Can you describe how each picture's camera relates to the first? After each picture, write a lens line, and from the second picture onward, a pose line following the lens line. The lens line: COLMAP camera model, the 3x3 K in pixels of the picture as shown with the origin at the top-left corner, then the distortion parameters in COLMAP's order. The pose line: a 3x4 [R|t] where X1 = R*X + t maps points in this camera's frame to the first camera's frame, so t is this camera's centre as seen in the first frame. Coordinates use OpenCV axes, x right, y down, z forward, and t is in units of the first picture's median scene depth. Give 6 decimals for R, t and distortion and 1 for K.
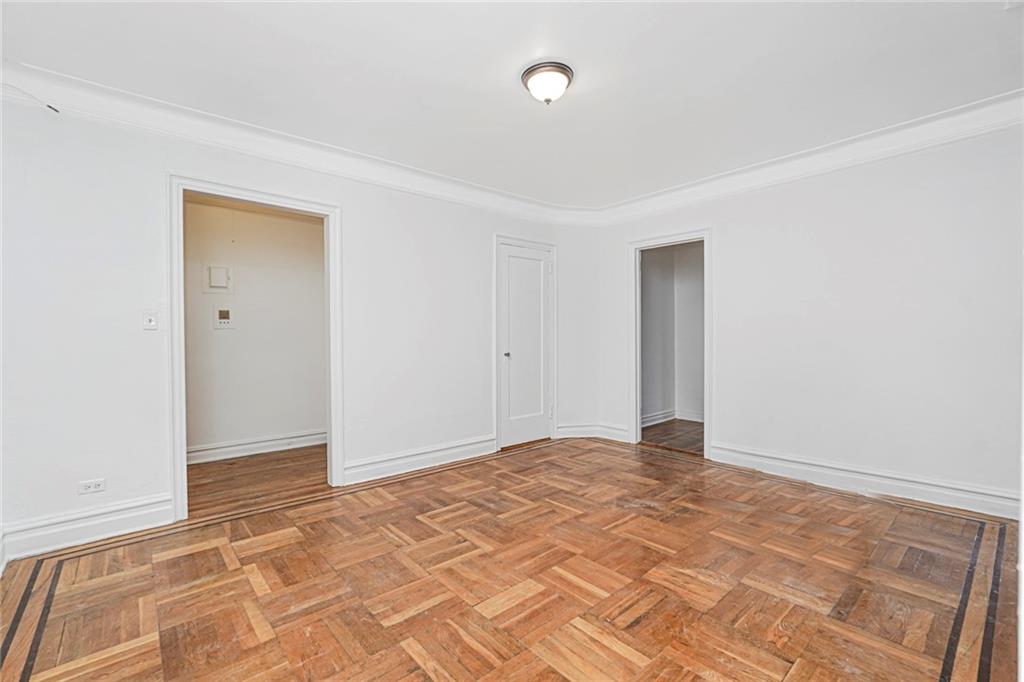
lens RADIAL K [[450.1, 0, 513.1], [0, 450.1, 338.4], [0, 0, 1]] dist [-0.013042, 0.006650]
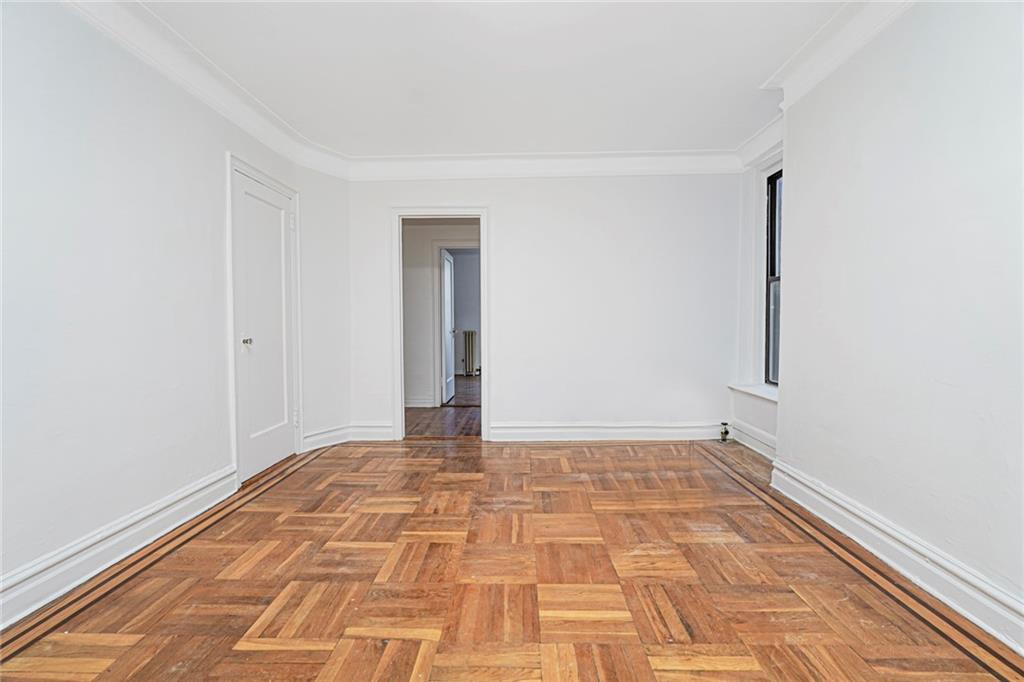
lens RADIAL K [[450.1, 0, 512.8], [0, 450.1, 342.1], [0, 0, 1]] dist [-0.013042, 0.006650]
pose [[0.675874, -0.026095, 0.736555, -0.321319], [0.004241, 0.999494, 0.031519, 0.024090], [-0.737005, -0.018179, 0.675643, 0.362696]]
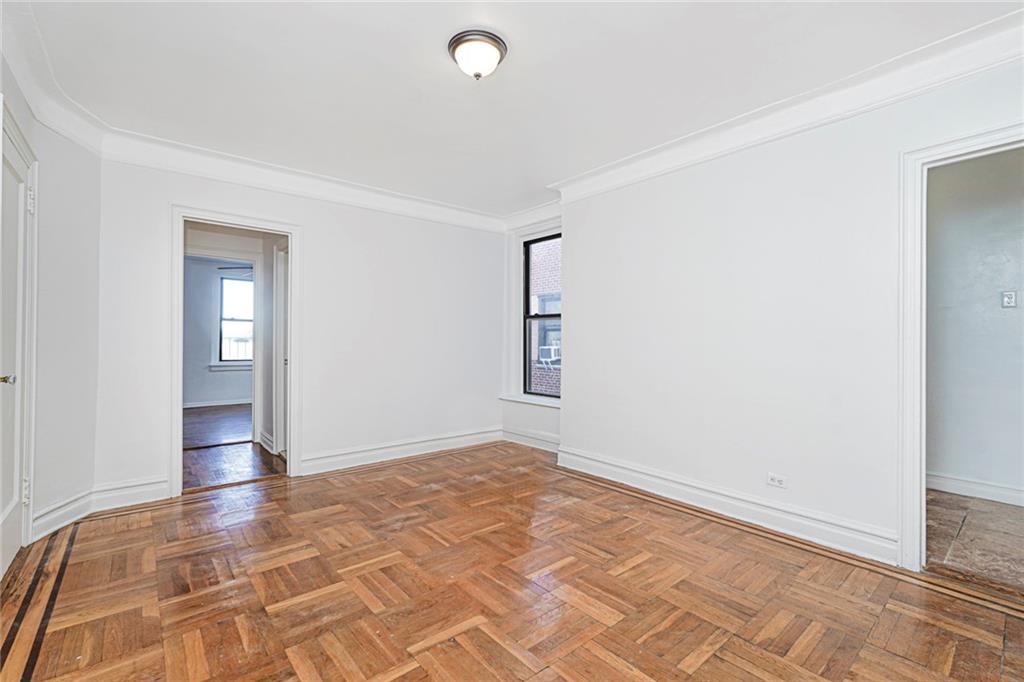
lens RADIAL K [[450.1, 0, 513.2], [0, 450.1, 341.5], [0, 0, 1]] dist [-0.013042, 0.006650]
pose [[0.016513, 0.010832, 0.999805, -0.598600], [0.000693, 0.999941, -0.010845, 0.005443], [-0.999863, 0.000872, 0.016505, 0.682698]]
